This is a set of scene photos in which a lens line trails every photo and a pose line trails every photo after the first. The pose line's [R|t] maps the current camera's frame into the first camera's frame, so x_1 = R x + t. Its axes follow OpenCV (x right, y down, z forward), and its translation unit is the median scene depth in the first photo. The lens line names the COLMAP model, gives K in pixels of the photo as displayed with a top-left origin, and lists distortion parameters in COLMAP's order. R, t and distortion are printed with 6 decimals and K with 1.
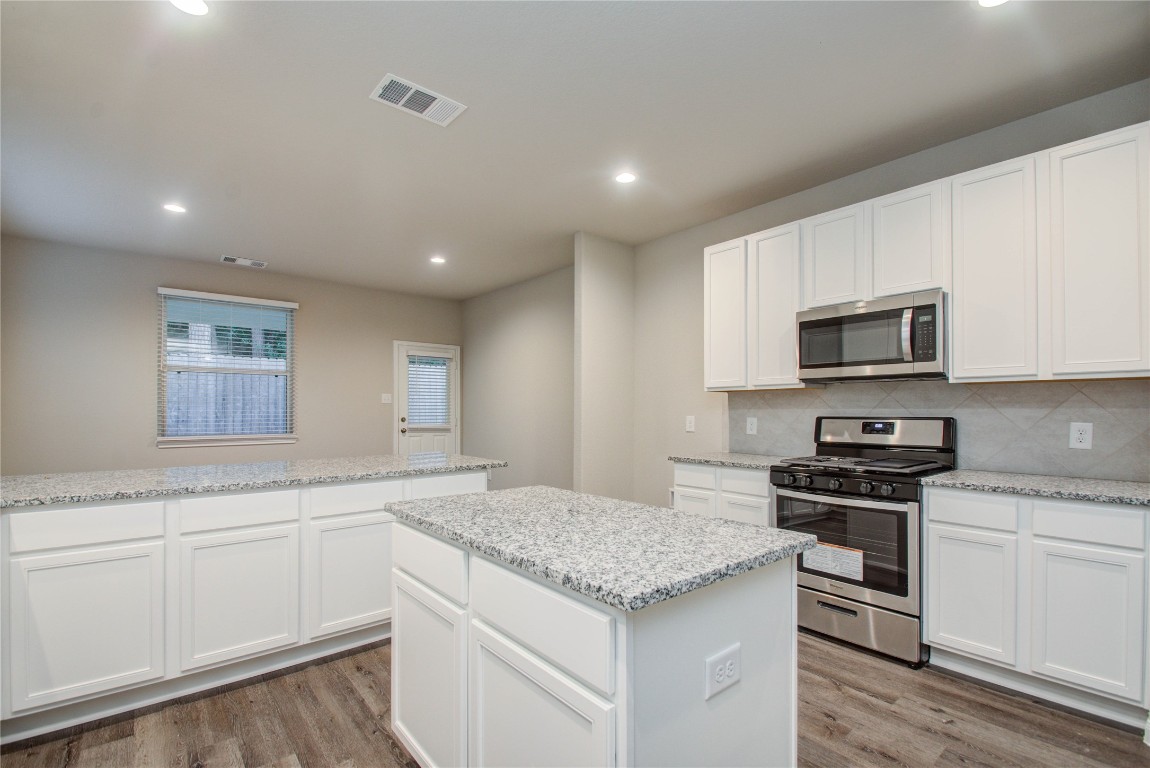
lens RADIAL K [[513.2, 0, 577.8], [0, 513.2, 410.7], [0, 0, 1]] dist [0.007340, -0.012172]
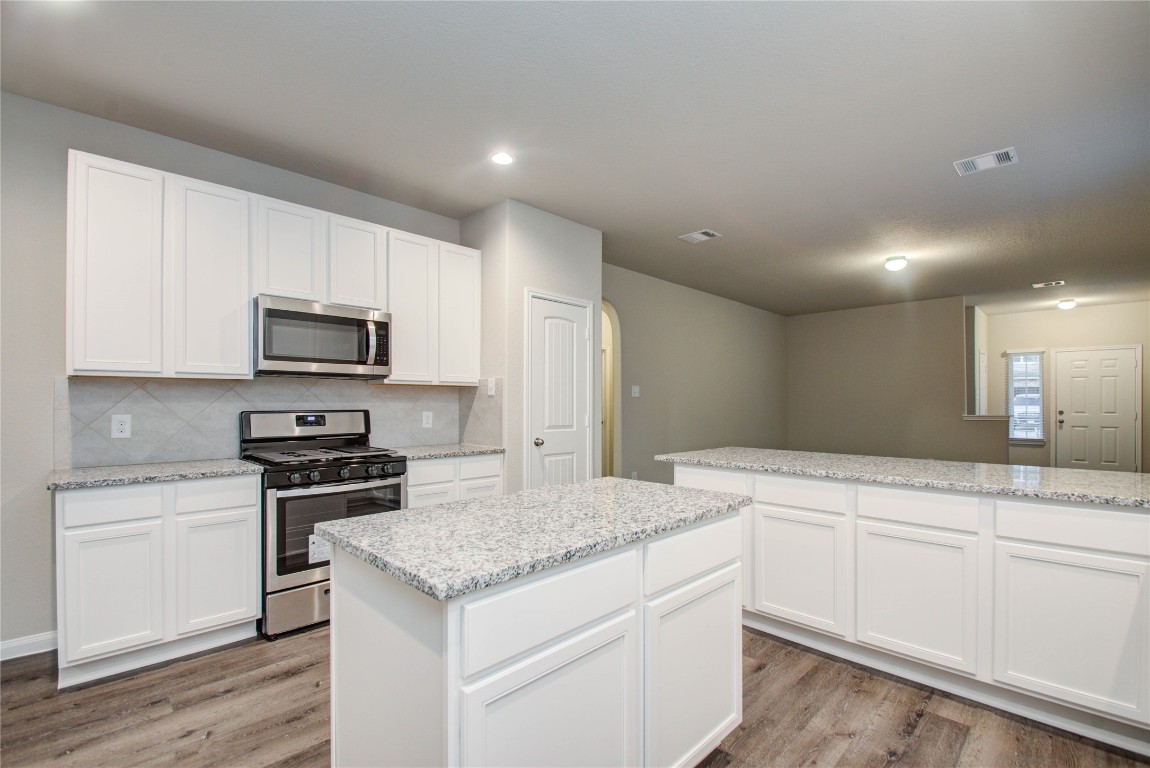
lens RADIAL K [[513.2, 0, 563.7], [0, 513.2, 391.7], [0, 0, 1]] dist [0.007340, -0.012172]
pose [[-0.083249, 0.025687, 0.996198, -0.630302], [0.004189, 0.999668, -0.025426, 0.003377], [-0.996520, 0.002056, -0.083329, 0.655536]]
